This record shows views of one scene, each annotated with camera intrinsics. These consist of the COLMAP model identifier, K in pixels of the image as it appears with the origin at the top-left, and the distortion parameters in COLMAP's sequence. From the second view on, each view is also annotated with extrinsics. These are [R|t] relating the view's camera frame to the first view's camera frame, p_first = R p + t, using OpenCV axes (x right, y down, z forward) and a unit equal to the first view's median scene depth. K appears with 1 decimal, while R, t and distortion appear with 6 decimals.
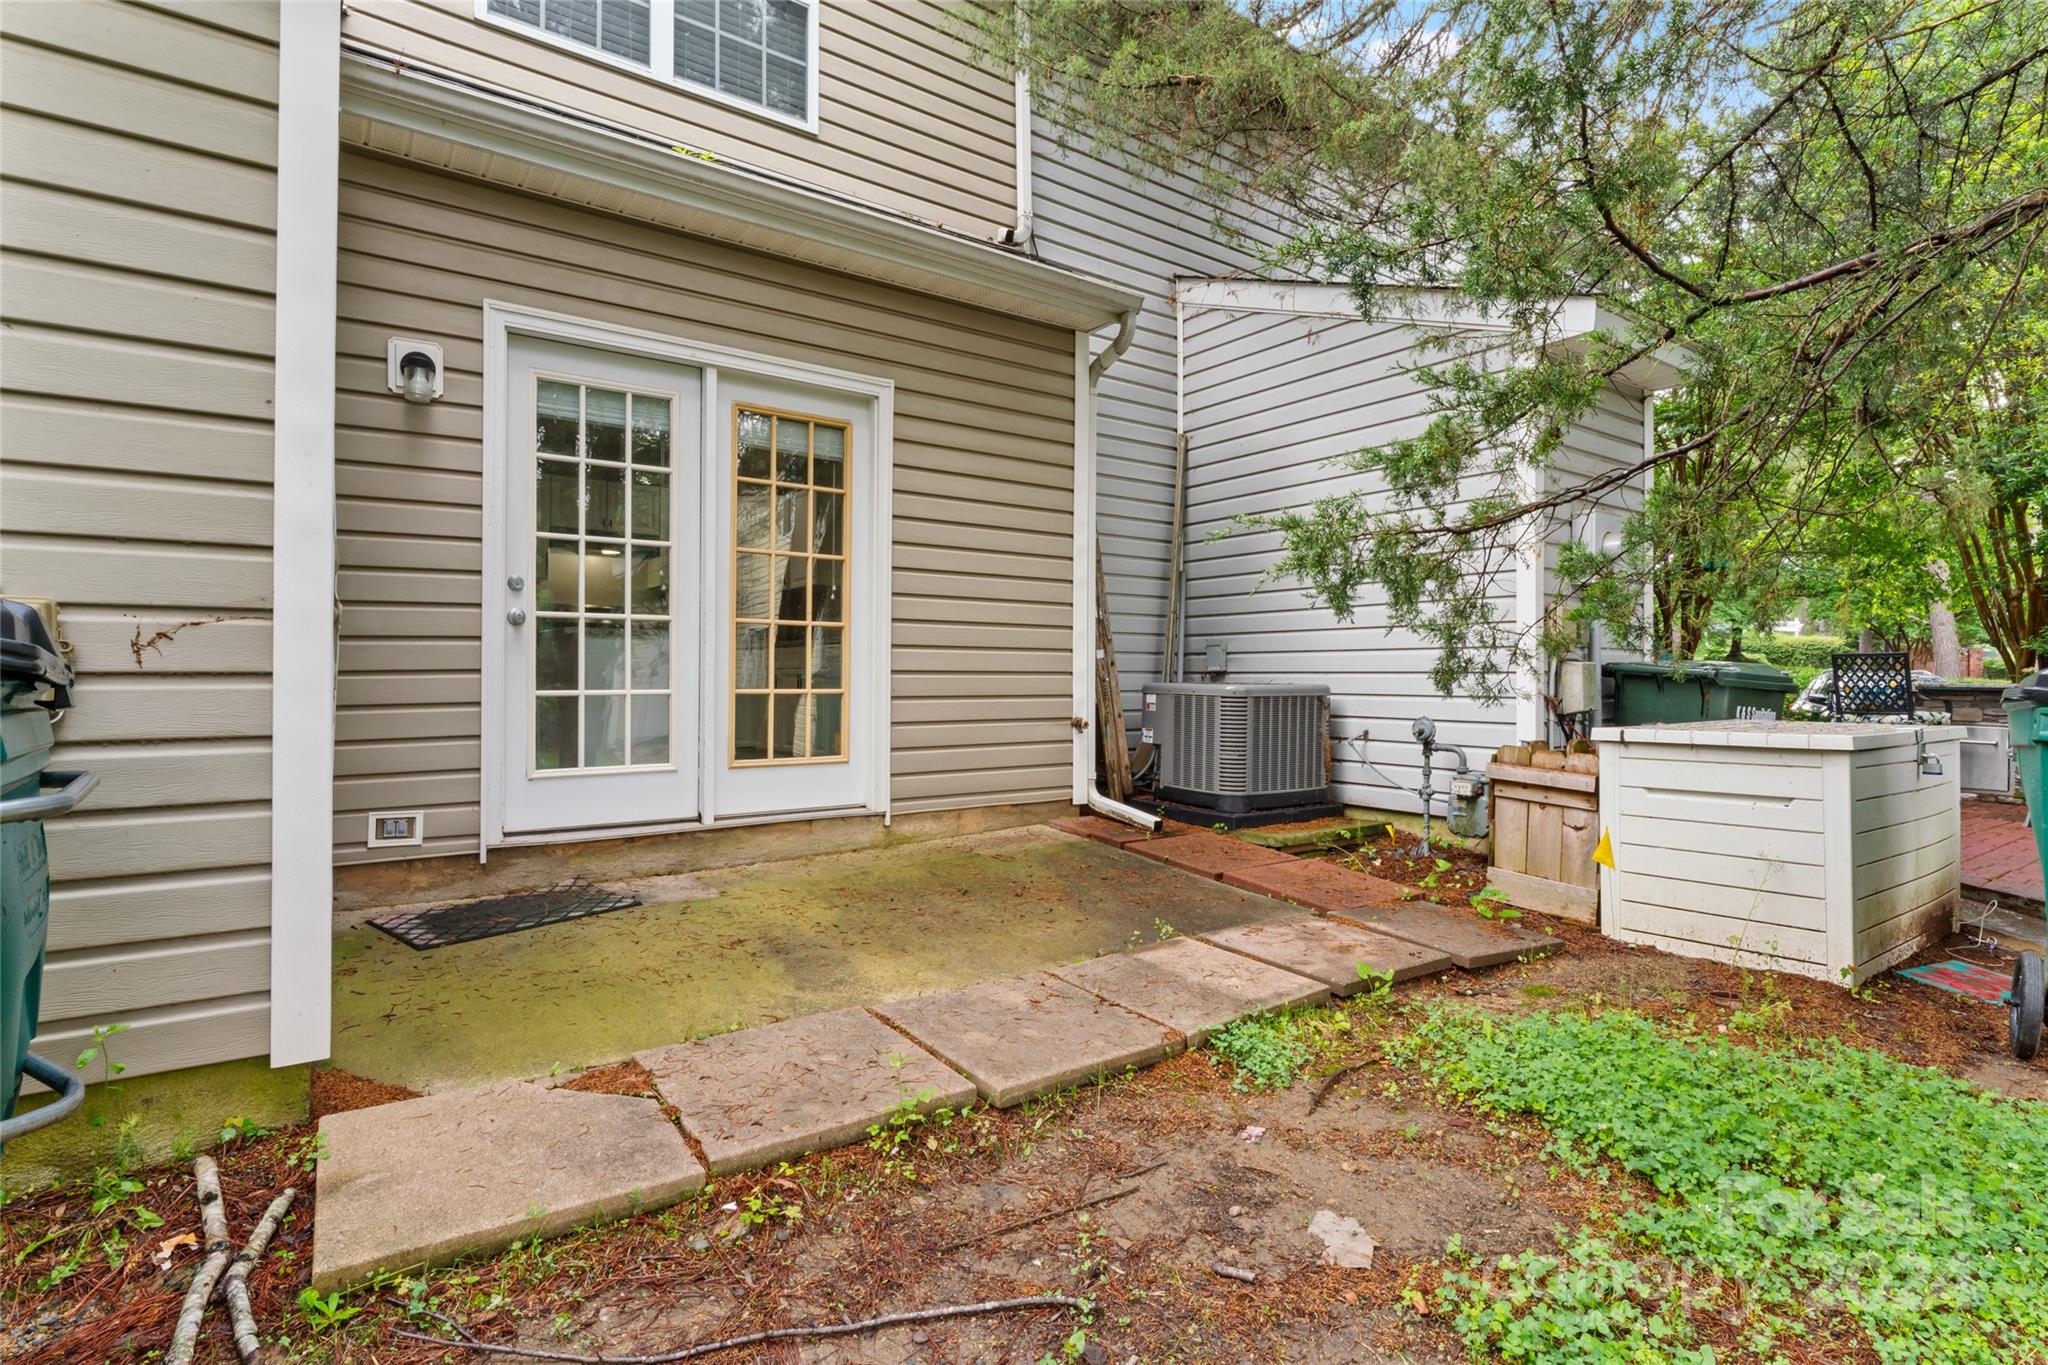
lens RADIAL K [[971.2, 0, 1012.6], [0, 971.2, 681.7], [0, 0, 1]] dist [0.000451, -0.000076]
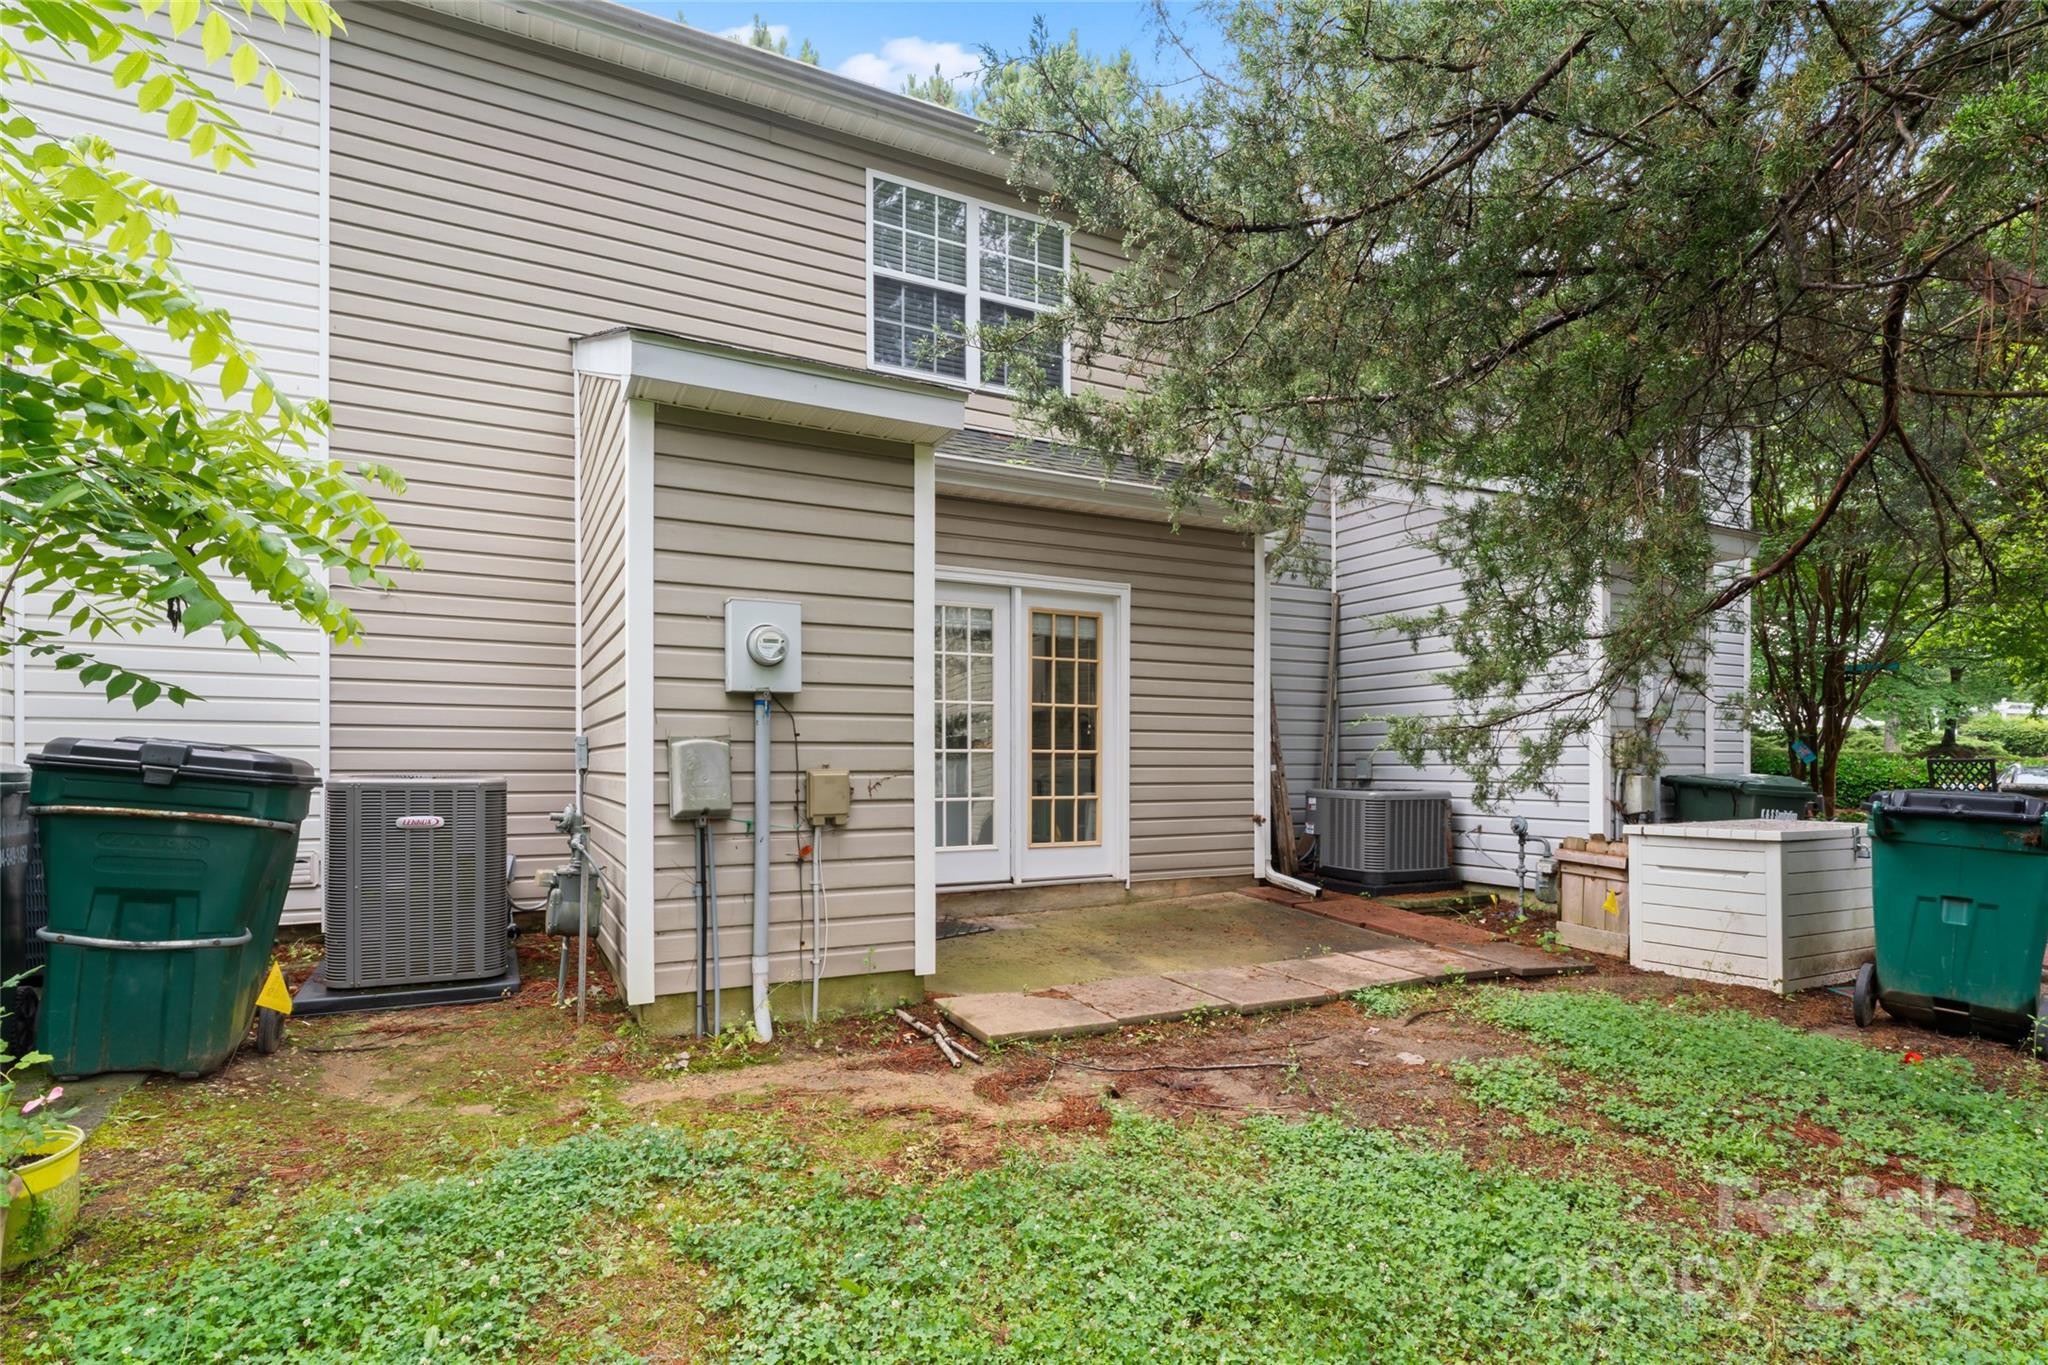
lens RADIAL K [[971.2, 0, 1022.3], [0, 971.2, 764.7], [0, 0, 1]] dist [0.000451, -0.000076]
pose [[0.990086, -0.003297, -0.140423, -0.089131], [0.002231, 0.999967, -0.007748, -0.030950], [0.140444, 0.007358, 0.990061, -0.523984]]
